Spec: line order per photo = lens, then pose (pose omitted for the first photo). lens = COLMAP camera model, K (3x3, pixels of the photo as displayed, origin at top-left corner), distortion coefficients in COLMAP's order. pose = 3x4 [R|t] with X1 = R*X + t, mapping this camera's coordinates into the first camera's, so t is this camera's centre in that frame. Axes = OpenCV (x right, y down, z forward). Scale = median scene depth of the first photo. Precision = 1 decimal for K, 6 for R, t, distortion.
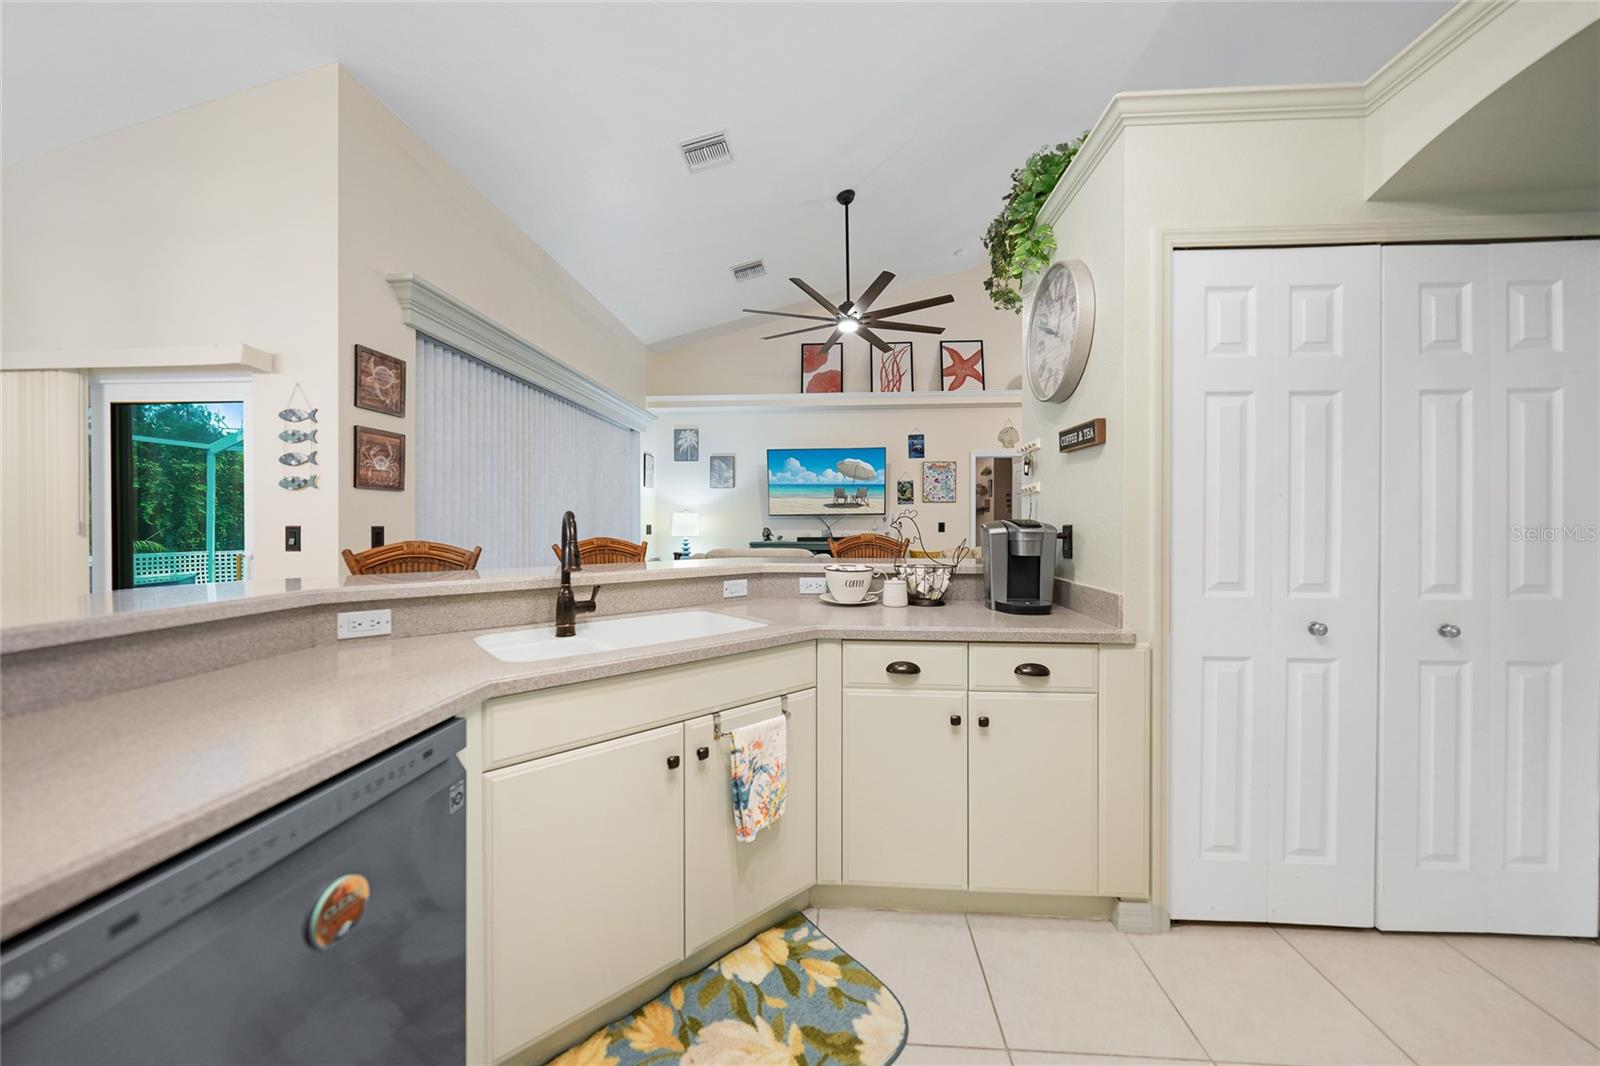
lens RADIAL K [[559.4, 0, 800.9], [0, 559.4, 525.8], [0, 0, 1]] dist [0.001146, -0.001097]
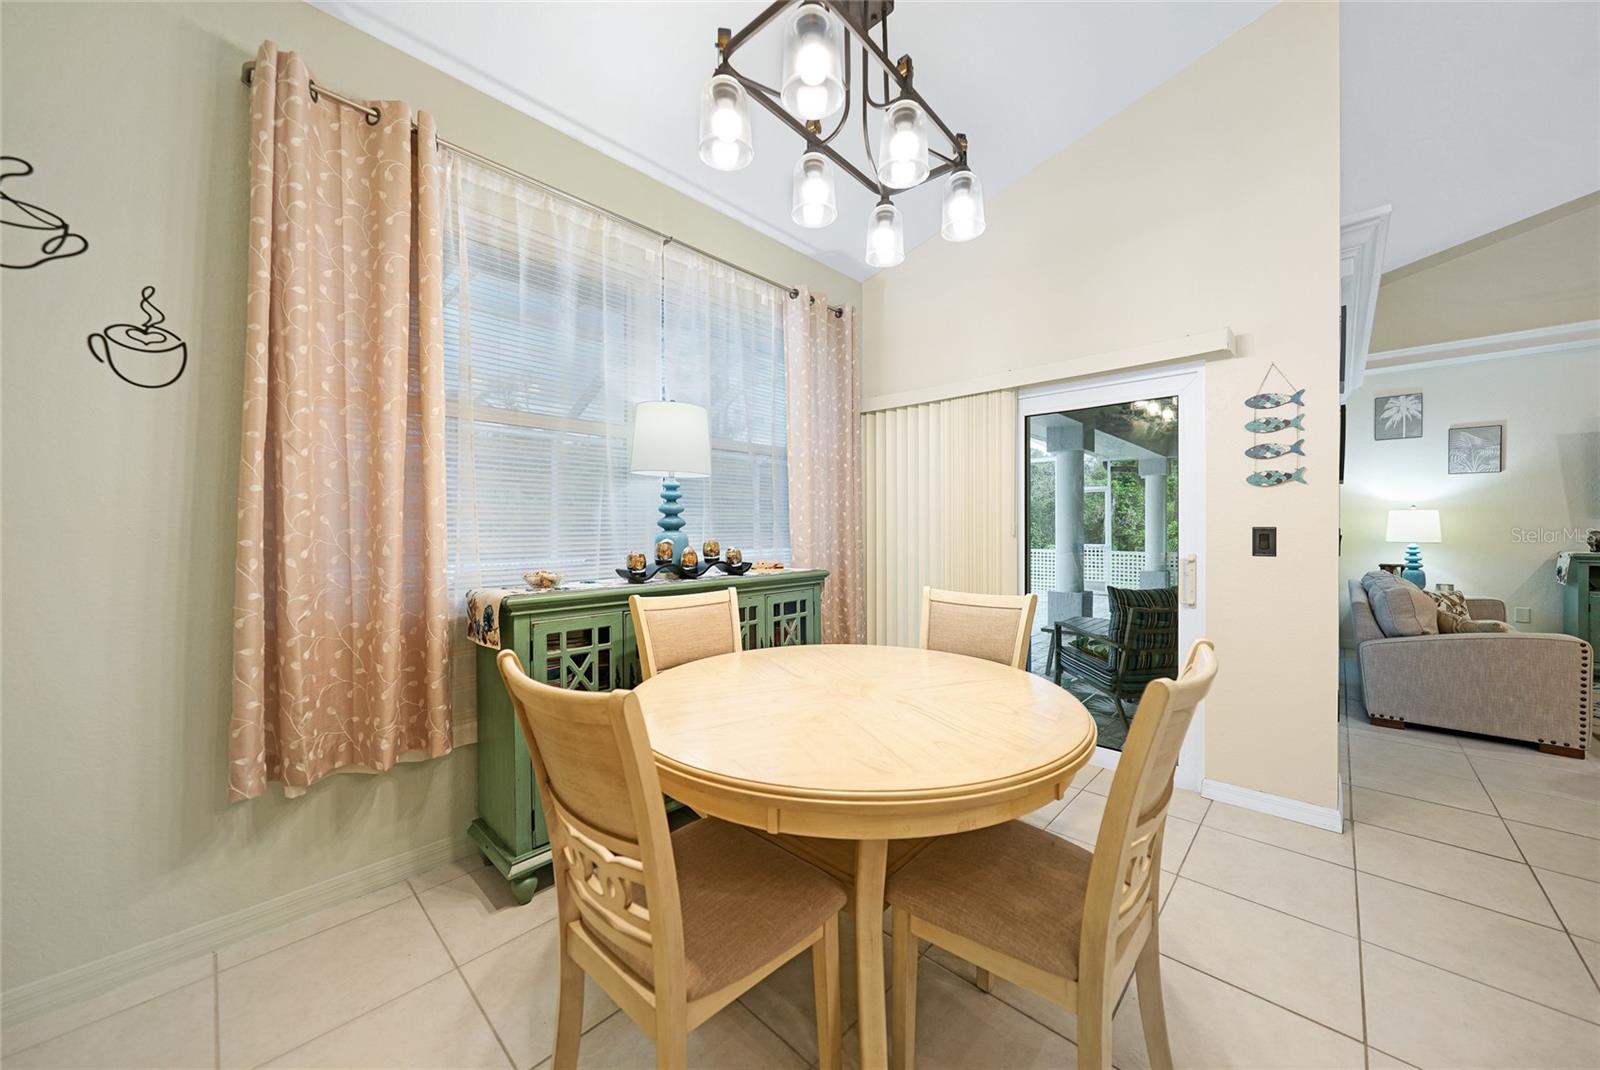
lens RADIAL K [[559.4, 0, 809.0], [0, 559.4, 531.1], [0, 0, 1]] dist [0.001146, -0.001097]
pose [[0.772335, 0.005489, -0.635191, -0.349152], [-0.001823, 0.999978, 0.006424, 0.000748], [0.635212, -0.003803, 0.772328, -0.051656]]
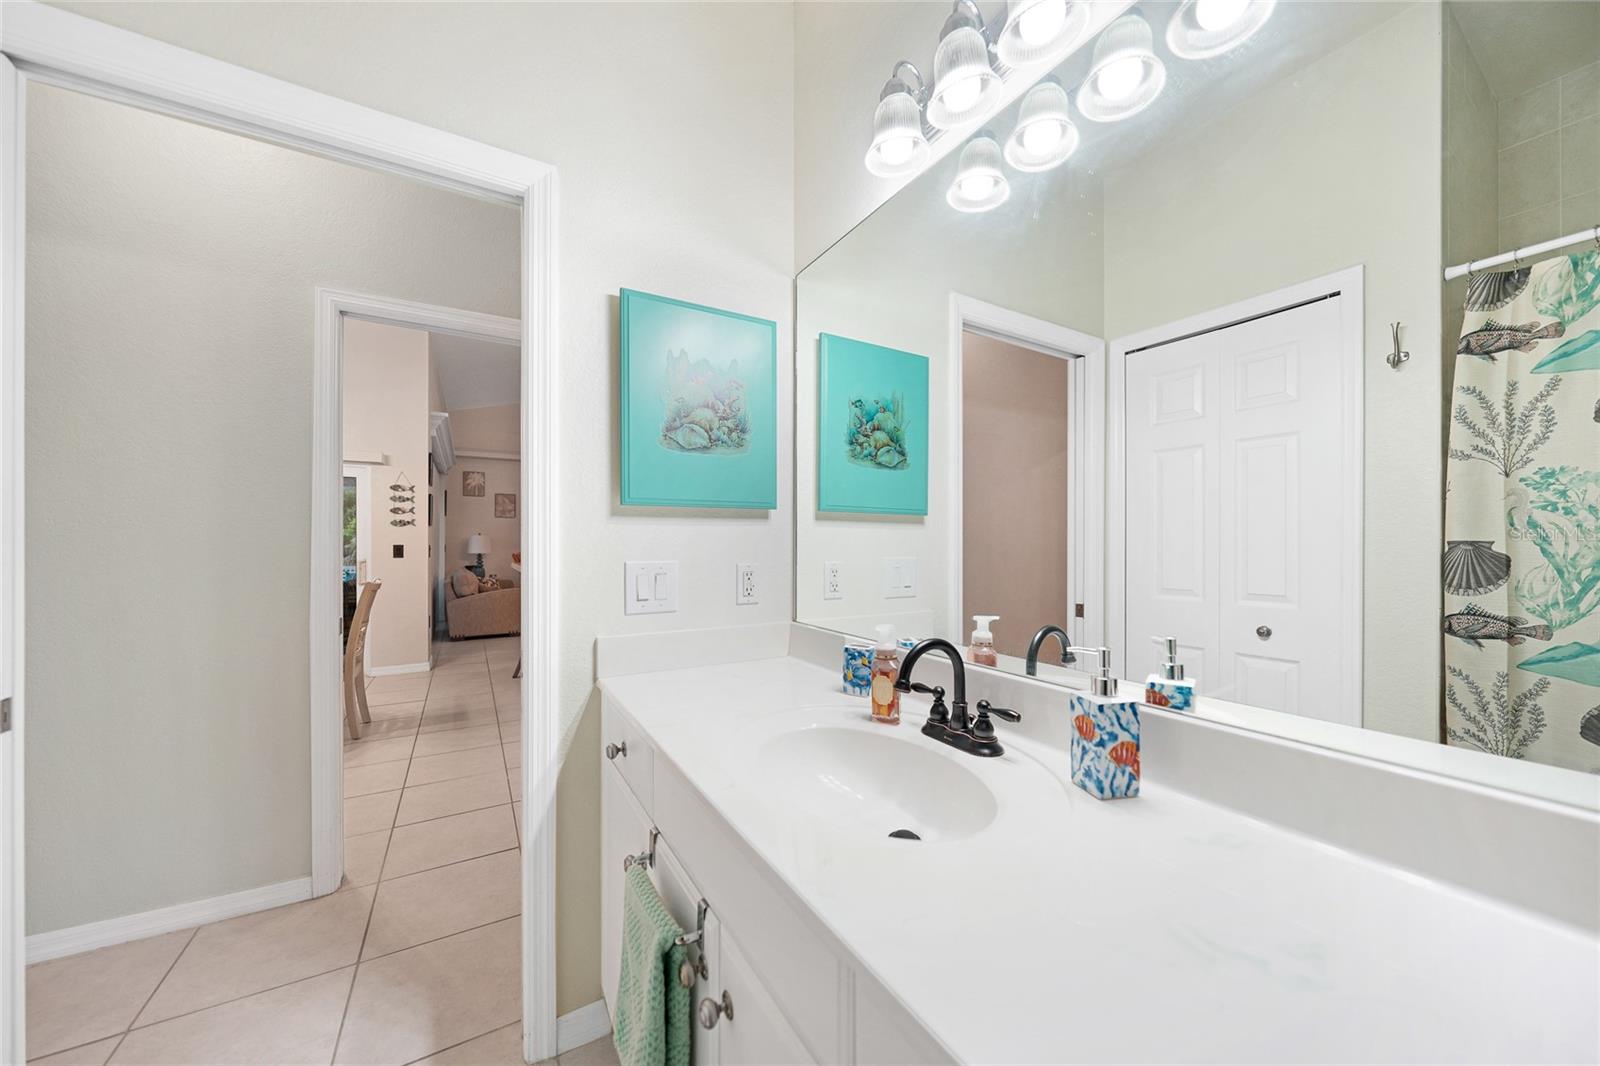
lens RADIAL K [[559.4, 0, 811.2], [0, 559.4, 539.2], [0, 0, 1]] dist [0.001146, -0.001097]
pose [[0.814654, 0.003403, 0.579937, -0.335485], [0.004019, 0.999926, -0.011512, 0.003814], [-0.579933, 0.011708, 0.814580, -0.552528]]
